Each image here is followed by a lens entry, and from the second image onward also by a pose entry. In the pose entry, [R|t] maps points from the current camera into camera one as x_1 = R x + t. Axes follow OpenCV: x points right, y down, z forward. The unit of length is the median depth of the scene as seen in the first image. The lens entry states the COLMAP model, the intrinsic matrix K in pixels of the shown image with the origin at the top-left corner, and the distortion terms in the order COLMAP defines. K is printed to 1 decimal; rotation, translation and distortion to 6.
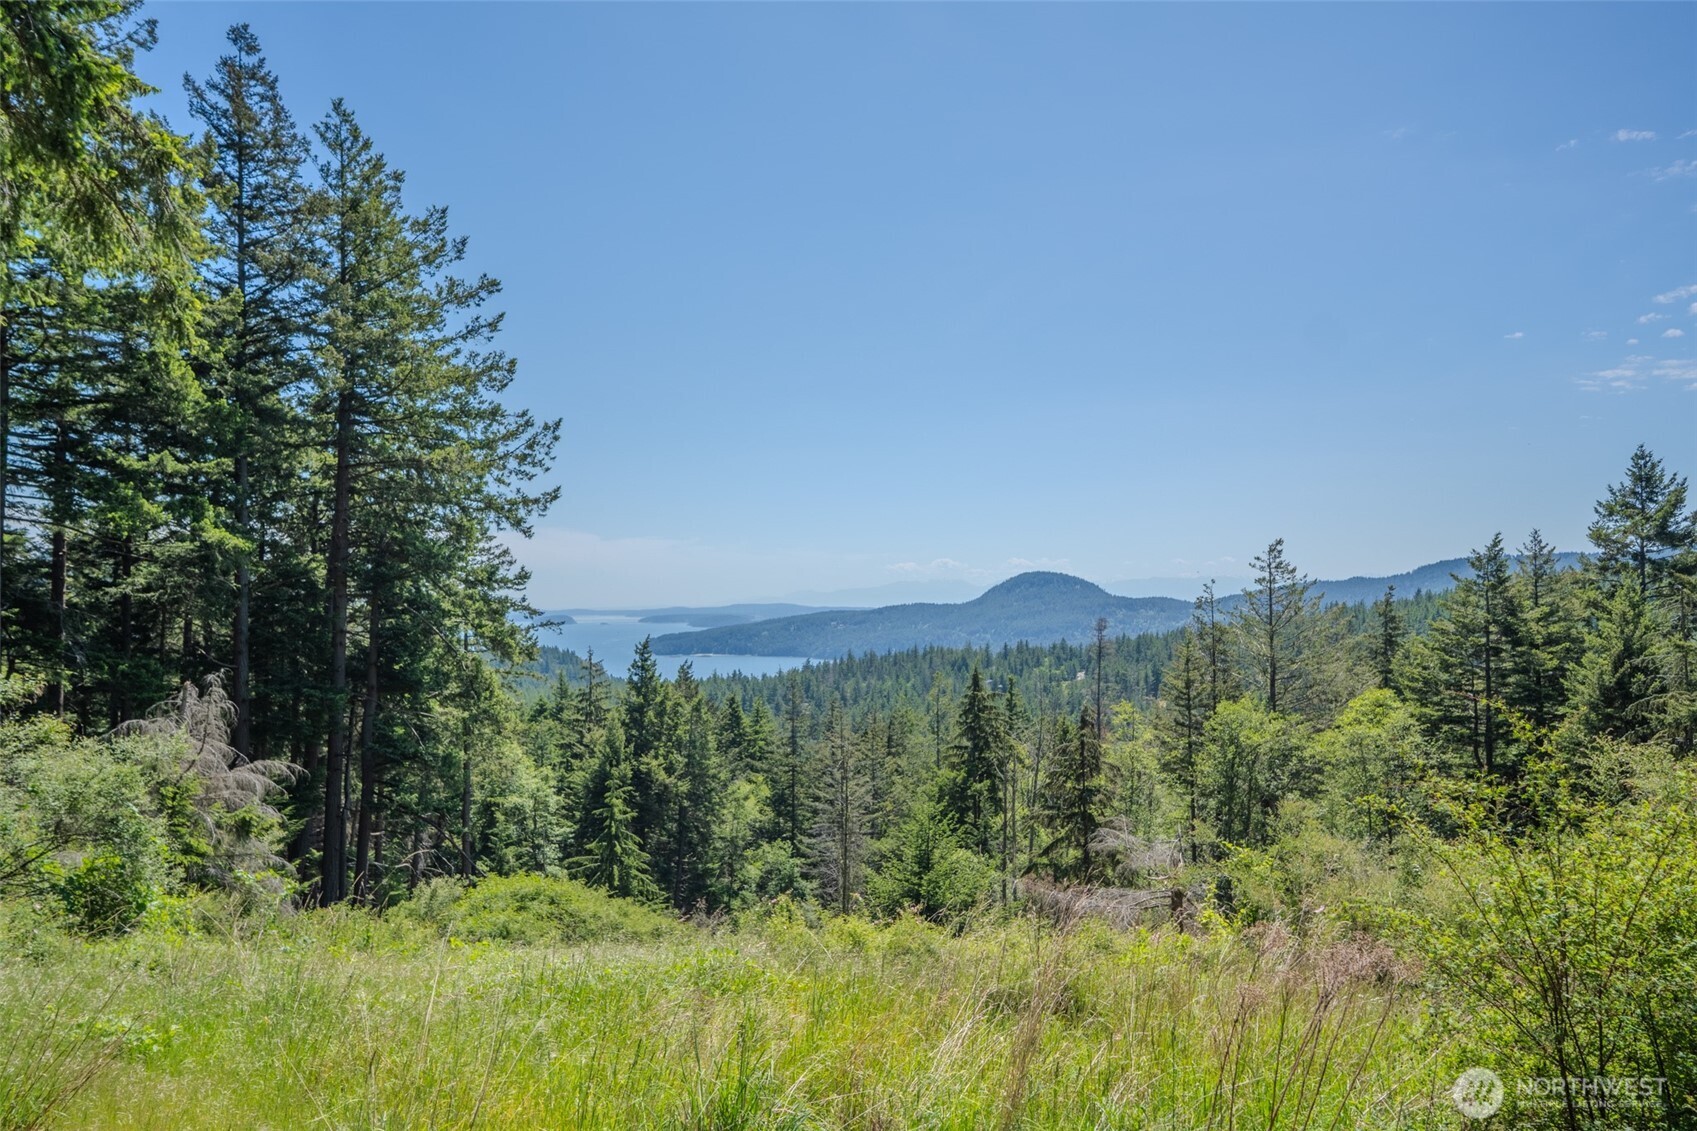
lens RADIAL K [[1252.1, 0, 846.1], [0, 1252.1, 569.4], [0, 0, 1]] dist [0.031510, 0.024299]
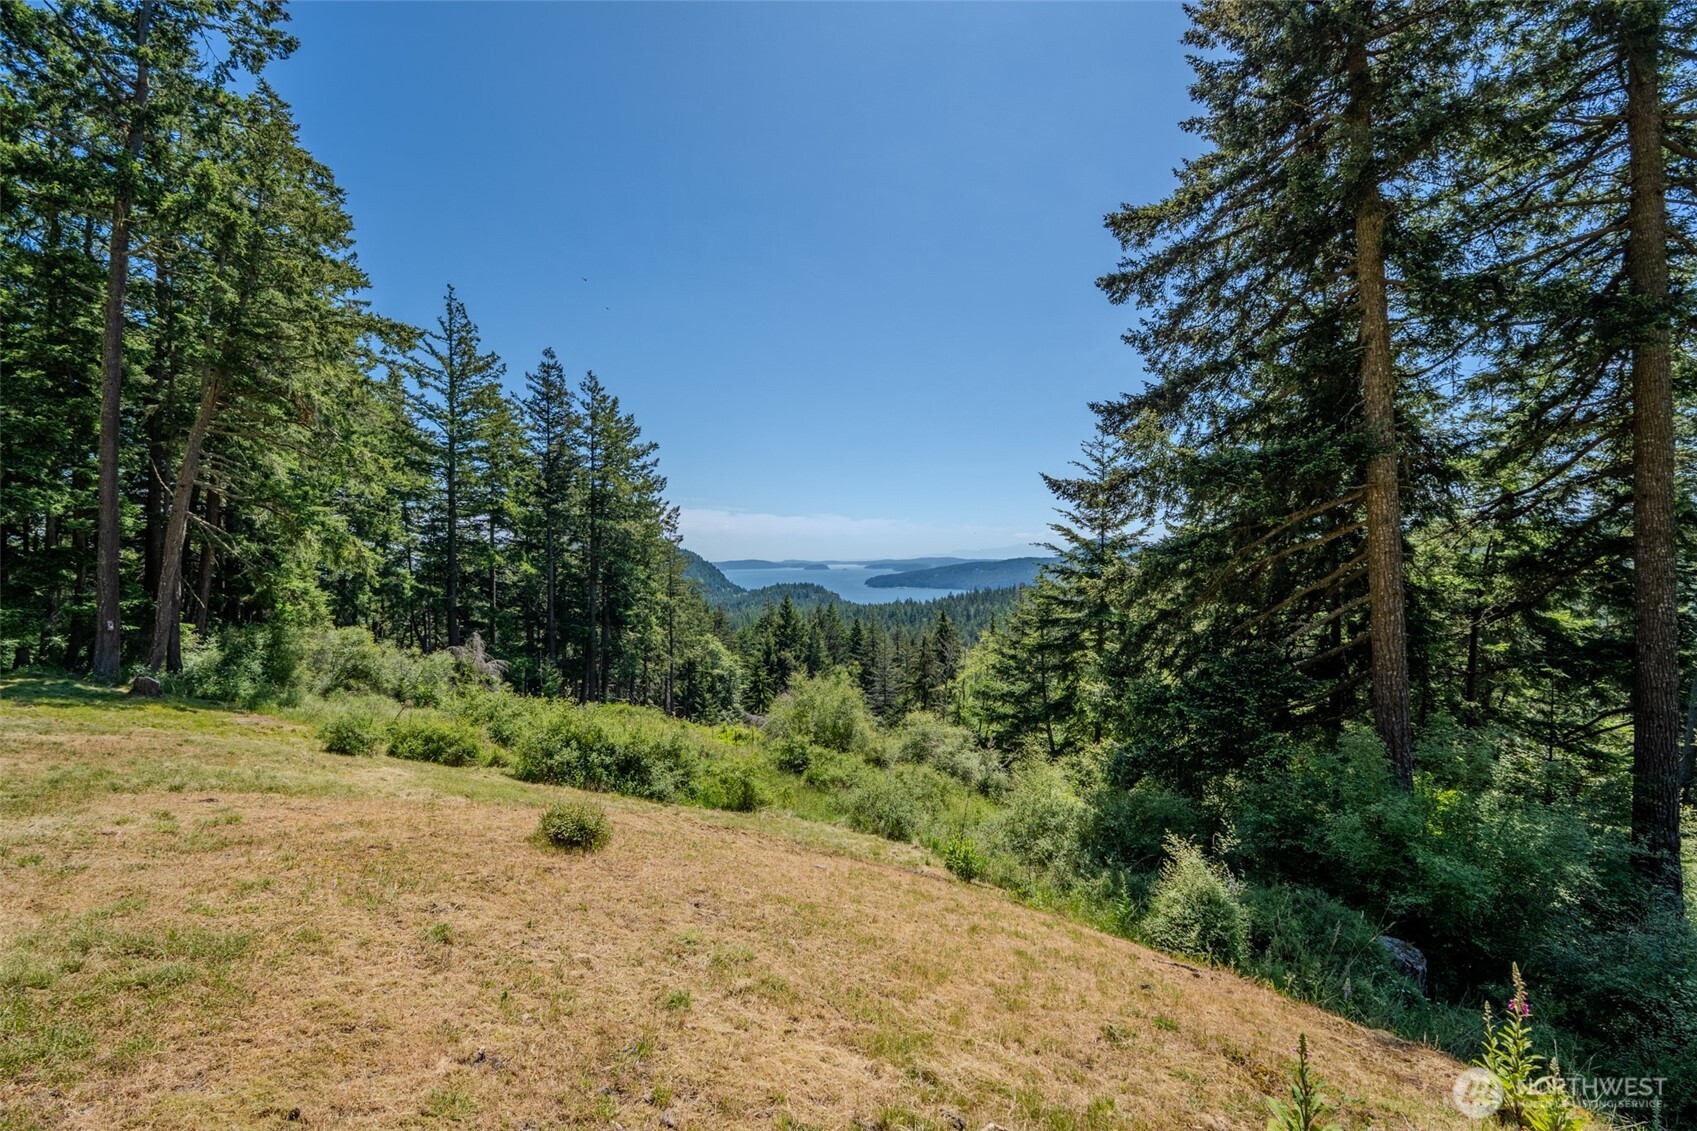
lens RADIAL K [[736.6, 0, 856.7], [0, 736.6, 570.0], [0, 0, 1]] dist [-0.050040, 0.006436]
pose [[0.985115, 0.002502, -0.171877, 0.165213], [0.005080, 0.999034, 0.043659, -0.032423], [0.171820, -0.043883, 0.984150, -0.132677]]
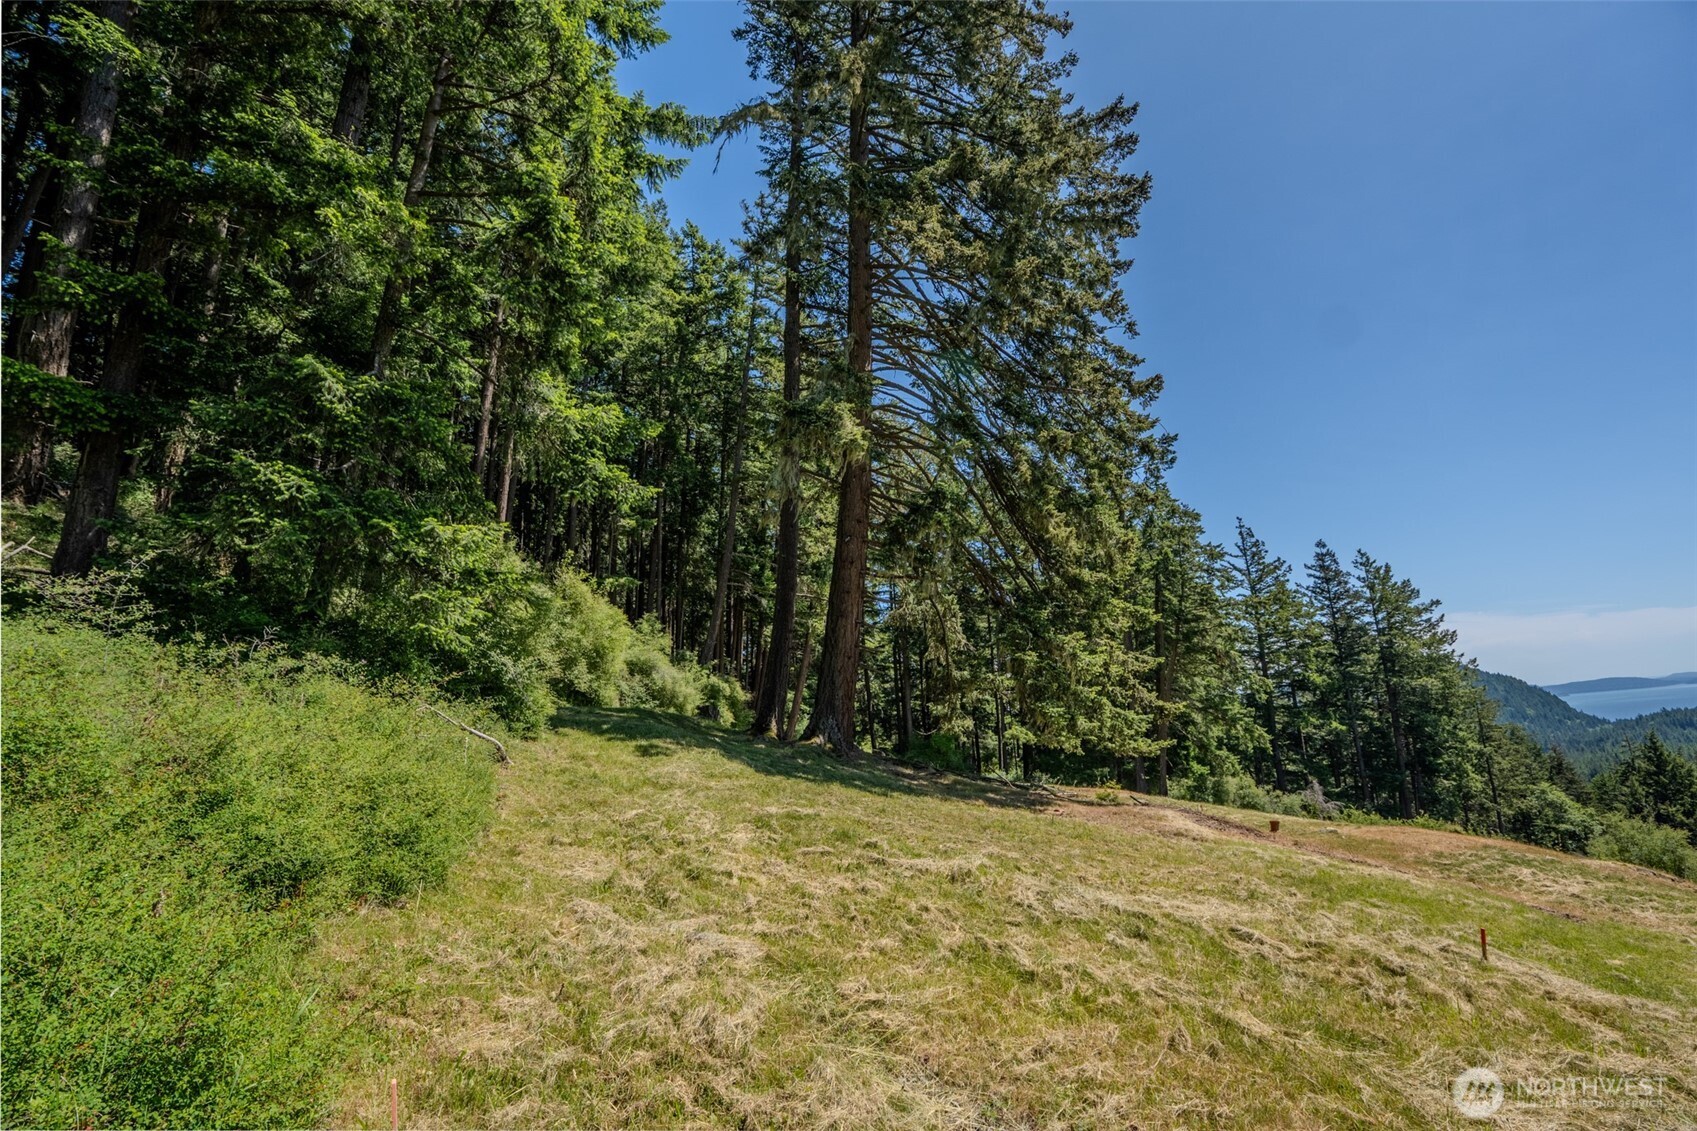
lens RADIAL K [[736.6, 0, 882.3], [0, 736.6, 565.5], [0, 0, 1]] dist [-0.050040, 0.006436]
pose [[0.441209, -0.217789, -0.870576, 0.256797], [0.084169, 0.975871, -0.201473, -0.058546], [0.893449, 0.015616, 0.448894, -0.320424]]
